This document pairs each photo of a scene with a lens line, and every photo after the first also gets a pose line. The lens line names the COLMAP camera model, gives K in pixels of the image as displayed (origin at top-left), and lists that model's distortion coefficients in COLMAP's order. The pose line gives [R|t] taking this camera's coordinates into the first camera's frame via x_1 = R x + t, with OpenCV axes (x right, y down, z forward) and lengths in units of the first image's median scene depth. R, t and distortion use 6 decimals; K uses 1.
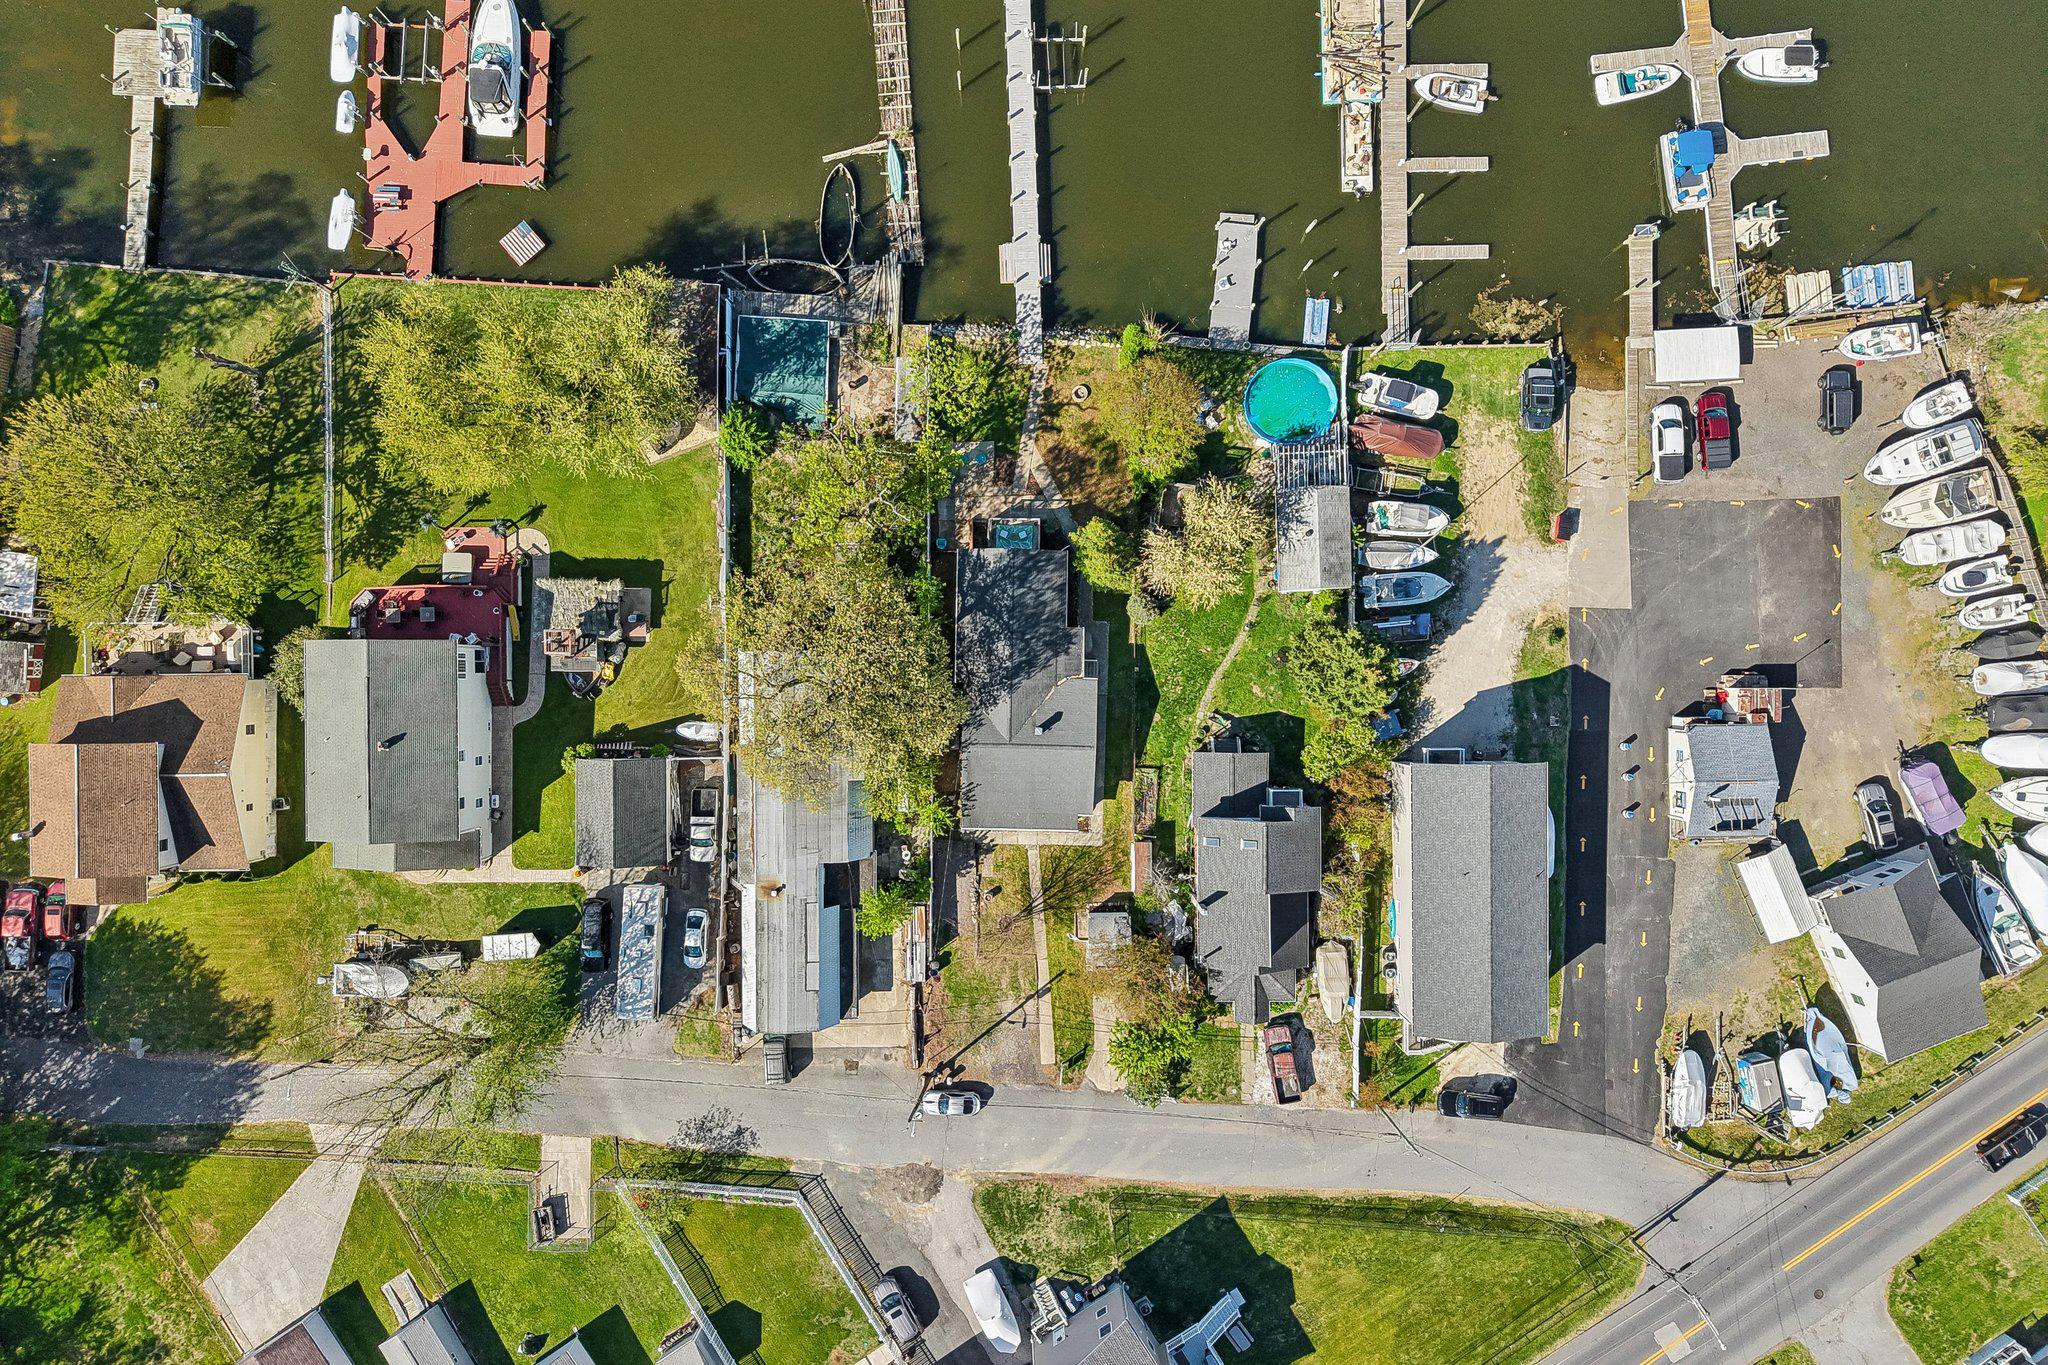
lens RADIAL K [[1355.1, 0, 1029.4], [0, 1355.1, 685.7], [0, 0, 1]] dist [0.025973, -0.031556]
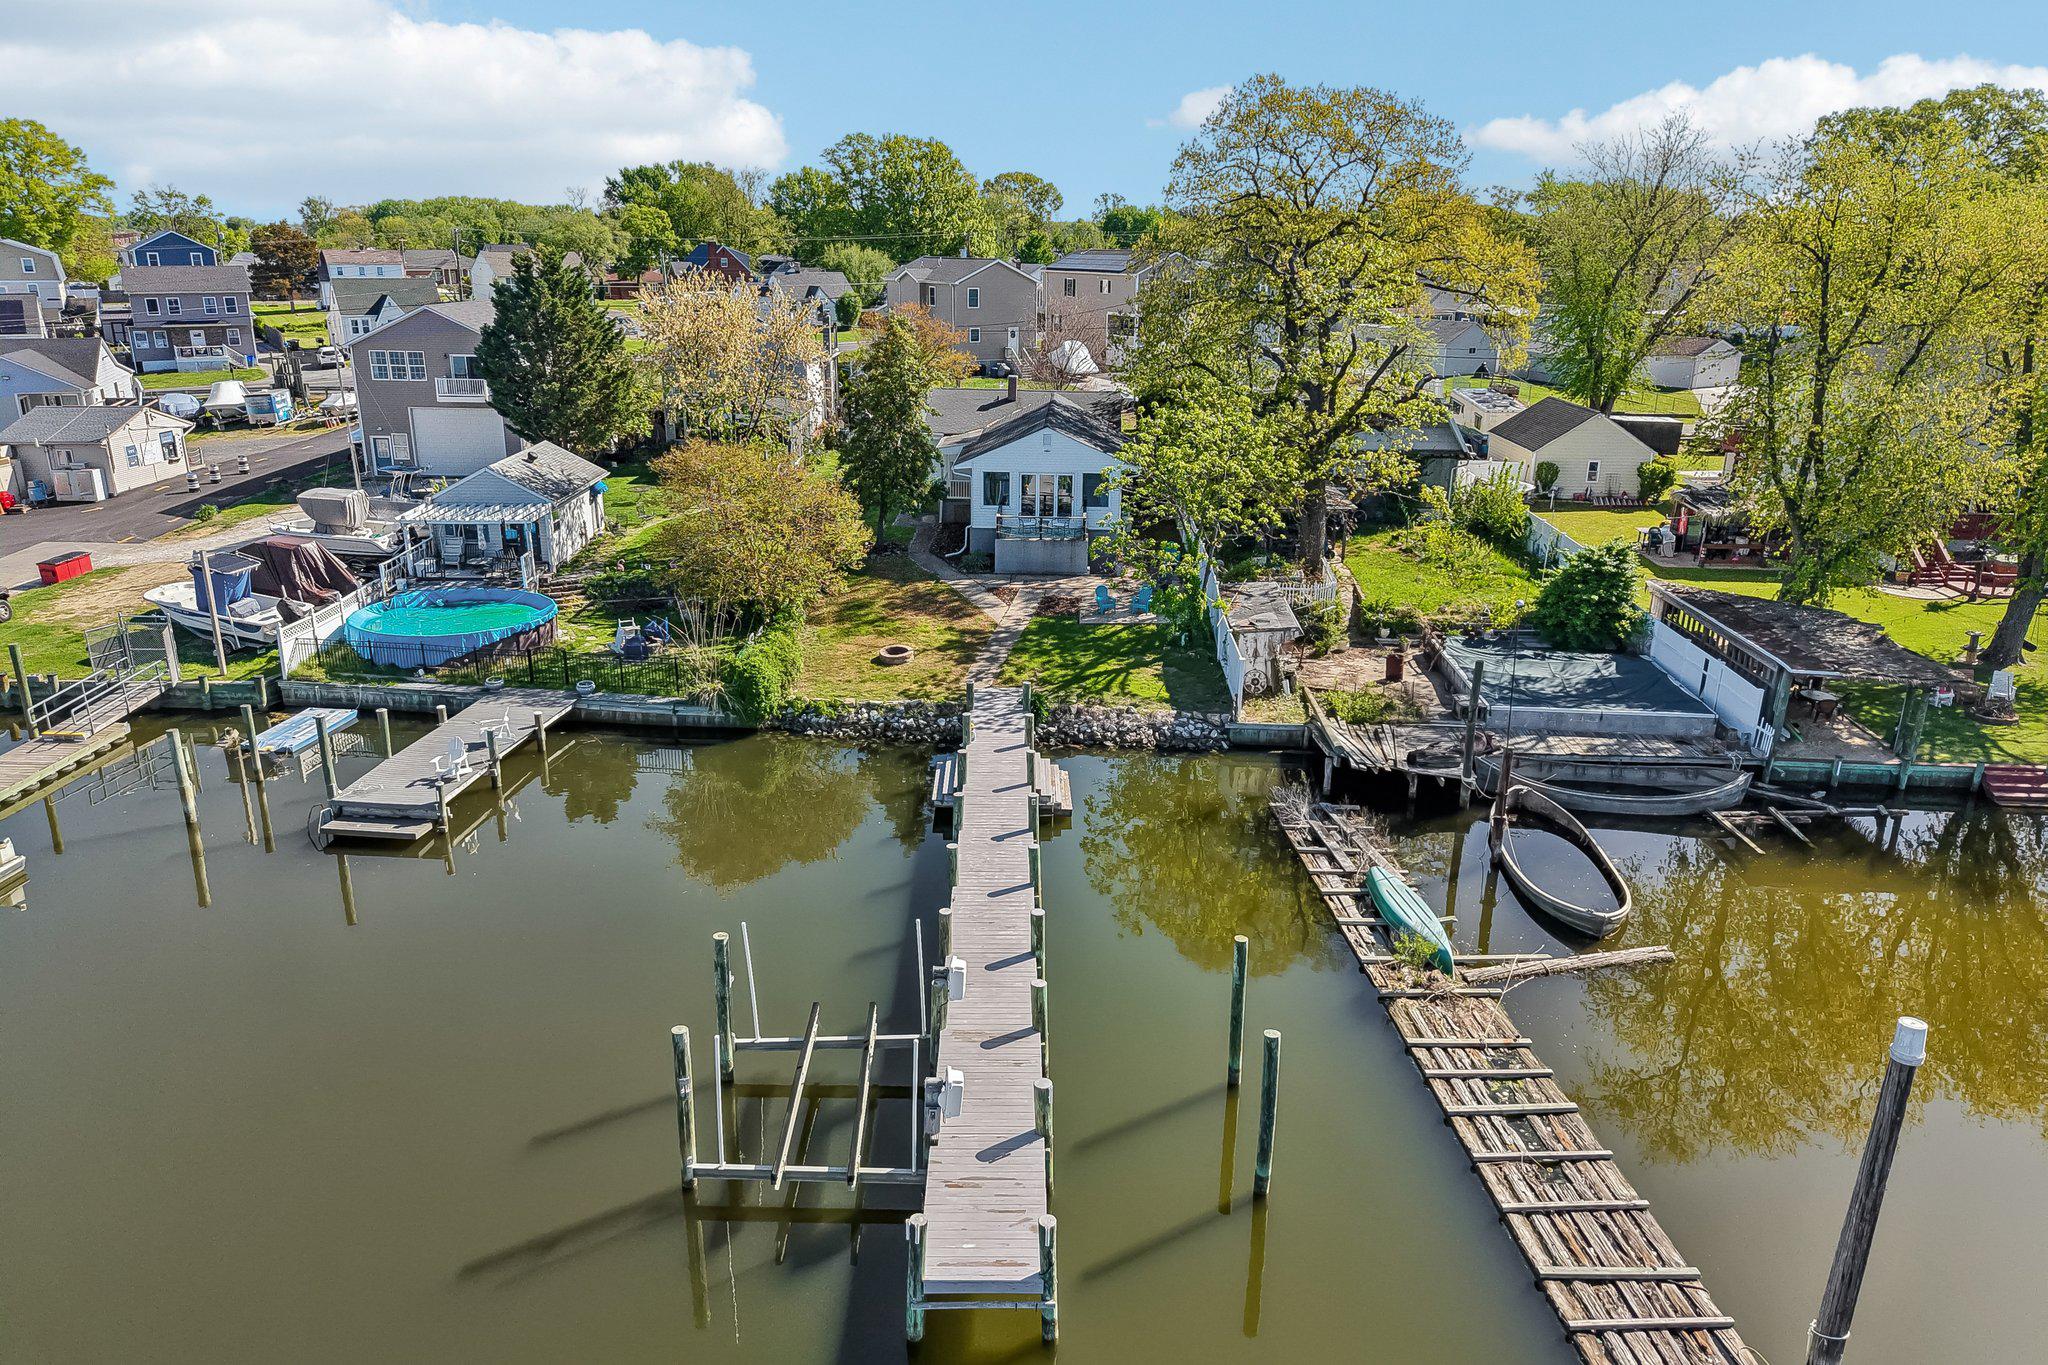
lens RADIAL K [[1355.1, 0, 1029.4], [0, 1355.1, 685.7], [0, 0, 1]] dist [0.025973, -0.031556]
pose [[-0.999498, -0.027879, 0.015044, -0.014791], [0.023122, -0.317396, 0.948011, -0.655027], [-0.021655, 0.947883, 0.317881, 0.859342]]
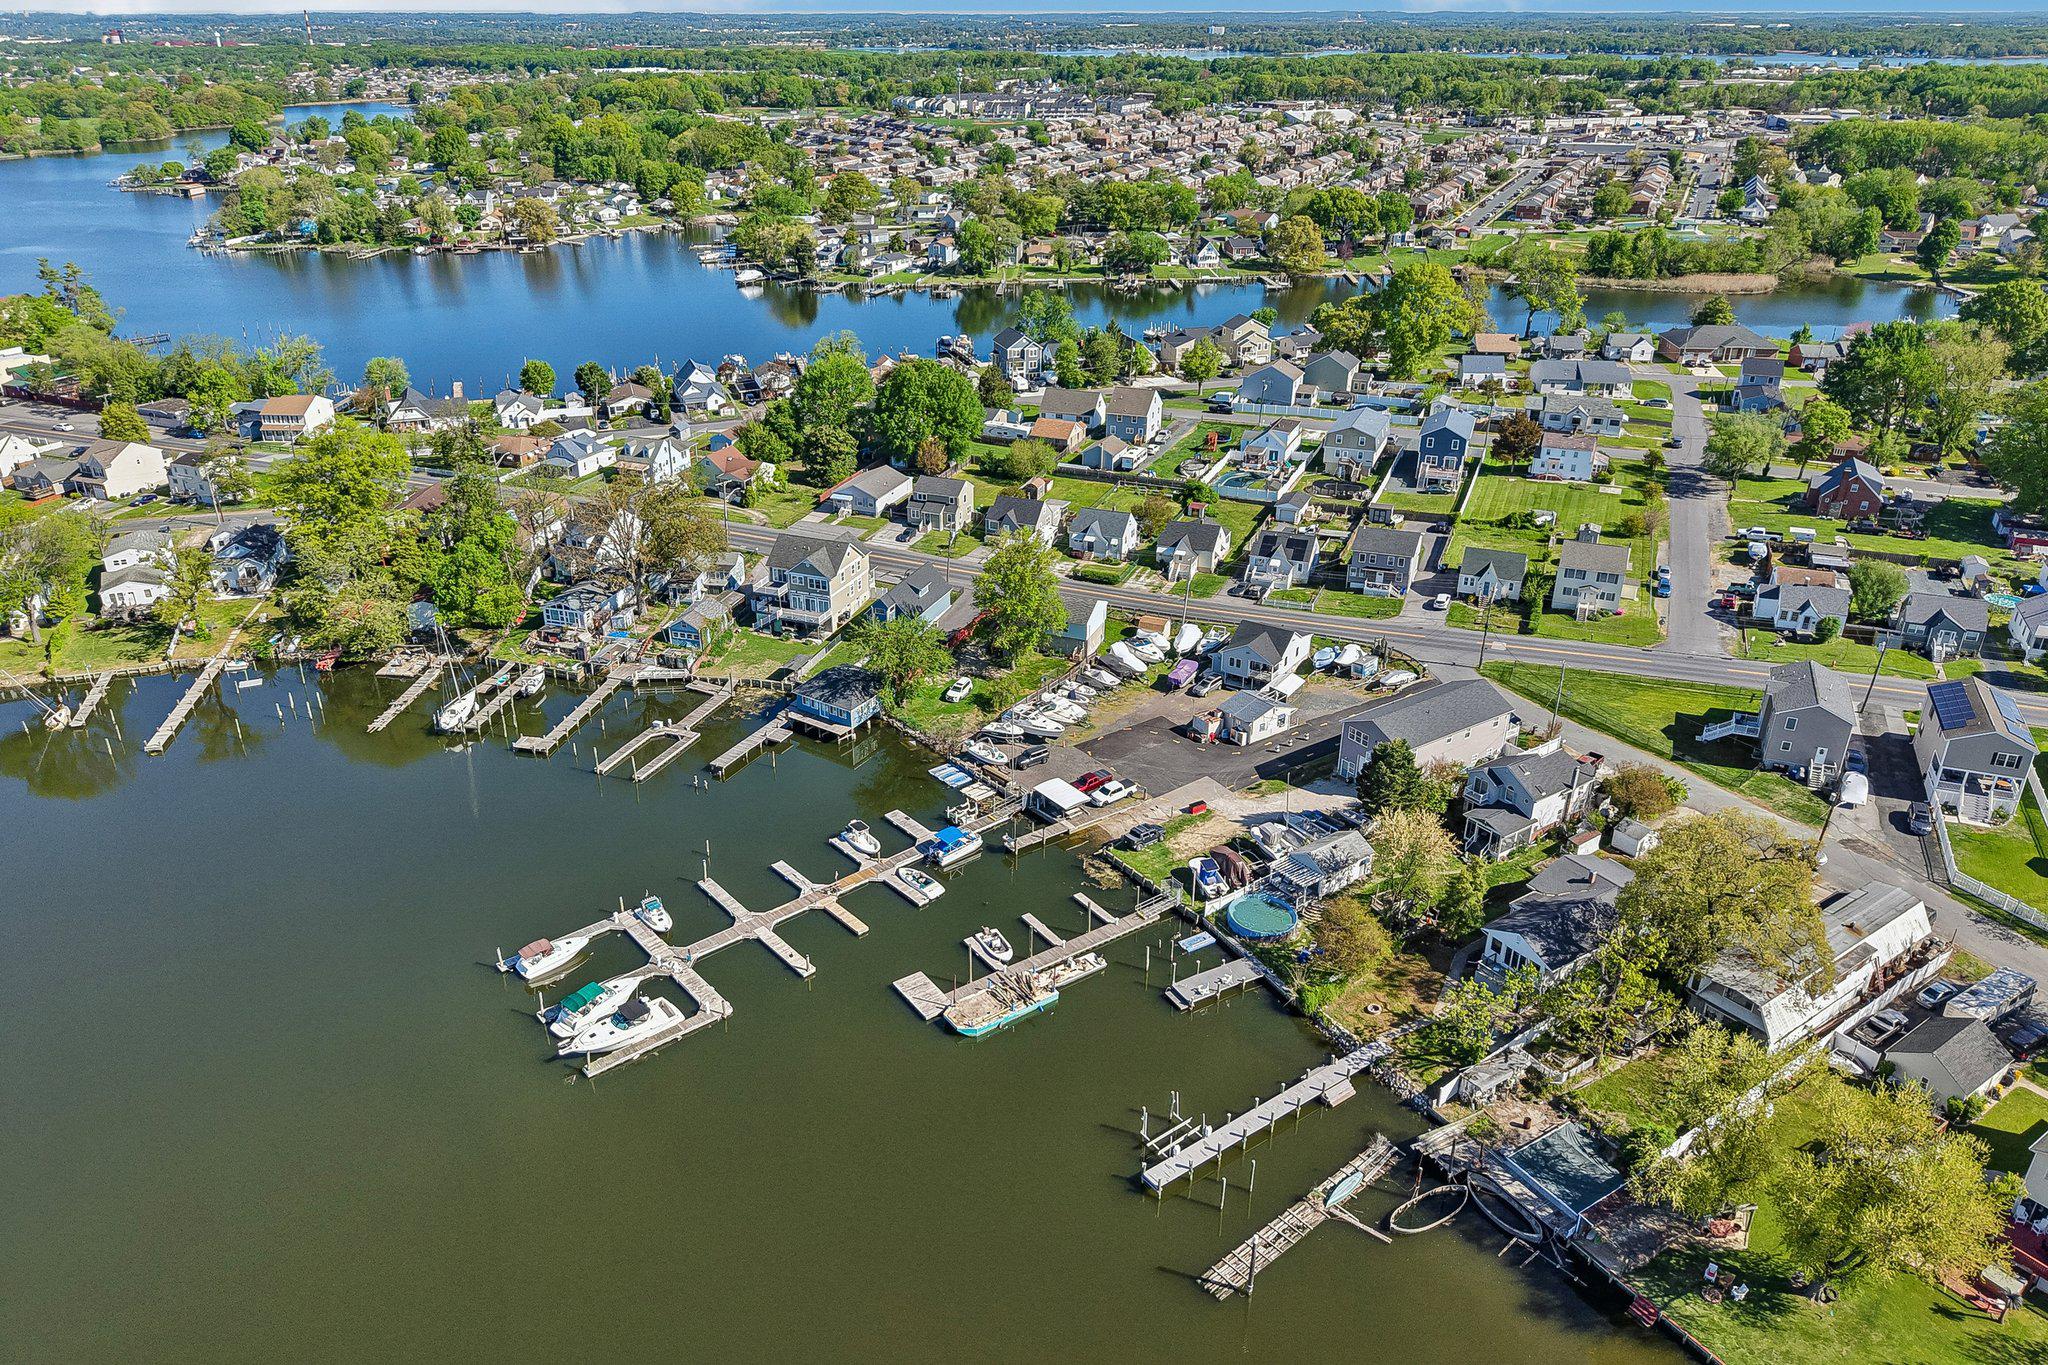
lens RADIAL K [[1355.1, 0, 1029.4], [0, 1355.1, 685.7], [0, 0, 1]] dist [0.025973, -0.031556]
pose [[-0.561351, -0.359362, 0.745483, -0.587959], [0.827570, -0.247835, 0.503693, -1.006367], [0.003749, 0.899687, 0.436519, 0.209967]]
